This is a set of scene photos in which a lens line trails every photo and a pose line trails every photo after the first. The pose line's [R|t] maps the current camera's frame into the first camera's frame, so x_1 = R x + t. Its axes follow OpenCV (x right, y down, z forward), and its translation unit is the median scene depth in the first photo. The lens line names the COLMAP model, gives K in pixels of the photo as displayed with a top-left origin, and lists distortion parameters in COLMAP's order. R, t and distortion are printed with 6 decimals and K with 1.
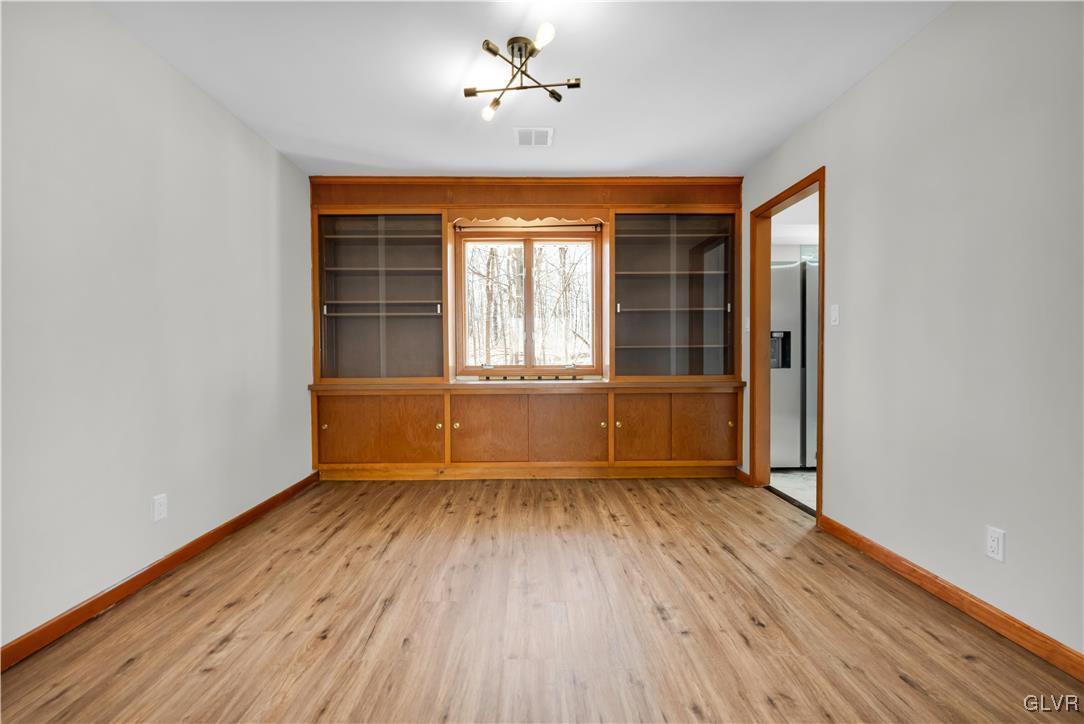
lens RADIAL K [[470.5, 0, 542.0], [0, 470.5, 362.0], [0, 0, 1]] dist [-0.003207, -0.000450]
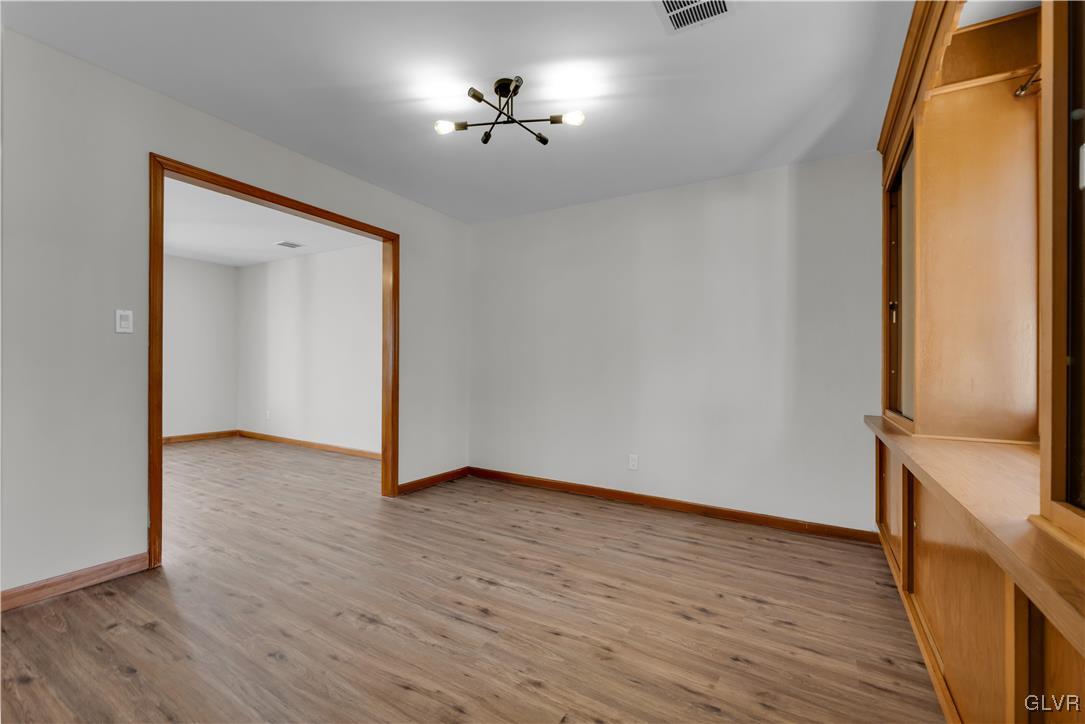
lens RADIAL K [[469.8, 0, 539.9], [0, 469.8, 368.0], [0, 0, 1]] dist [0.000603, 0.000085]
pose [[-0.537309, -0.002601, -0.843381, 0.772028], [-0.030947, 0.999383, 0.016634, -0.050041], [0.842817, 0.035037, -0.537058, 1.534484]]
